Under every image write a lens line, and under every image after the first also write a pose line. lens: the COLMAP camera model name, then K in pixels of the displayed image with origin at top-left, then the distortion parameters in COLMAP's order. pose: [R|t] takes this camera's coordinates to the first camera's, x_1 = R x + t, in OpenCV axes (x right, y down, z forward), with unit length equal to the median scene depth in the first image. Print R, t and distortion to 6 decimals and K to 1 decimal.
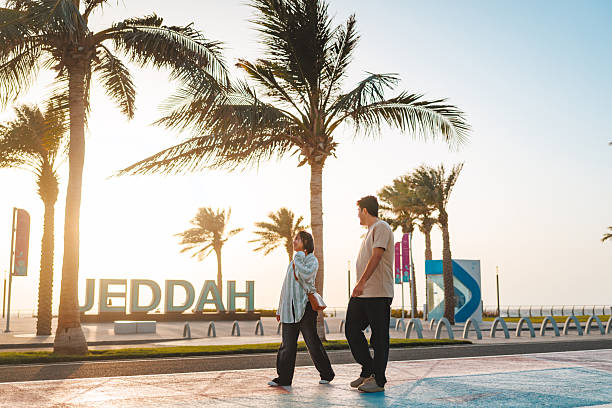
lens RADIAL K [[706.8, 0, 313.2], [0, 706.8, 205.2], [0, 0, 1]] dist [-0.005764, 0.000116]
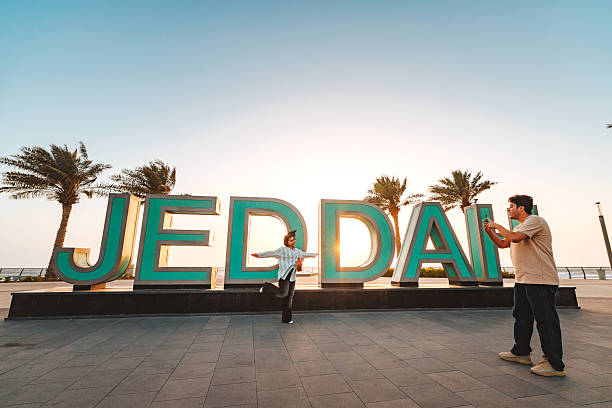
lens RADIAL K [[285.2, 0, 306.0], [0, 285.2, 204.0], [0, 0, 1]] dist [-0.000748, 0.000425]
pose [[0.924997, -0.076245, -0.372247, -0.351177], [0.052013, 0.995847, -0.074728, 0.269085], [0.376399, 0.049762, 0.925120, 1.917716]]
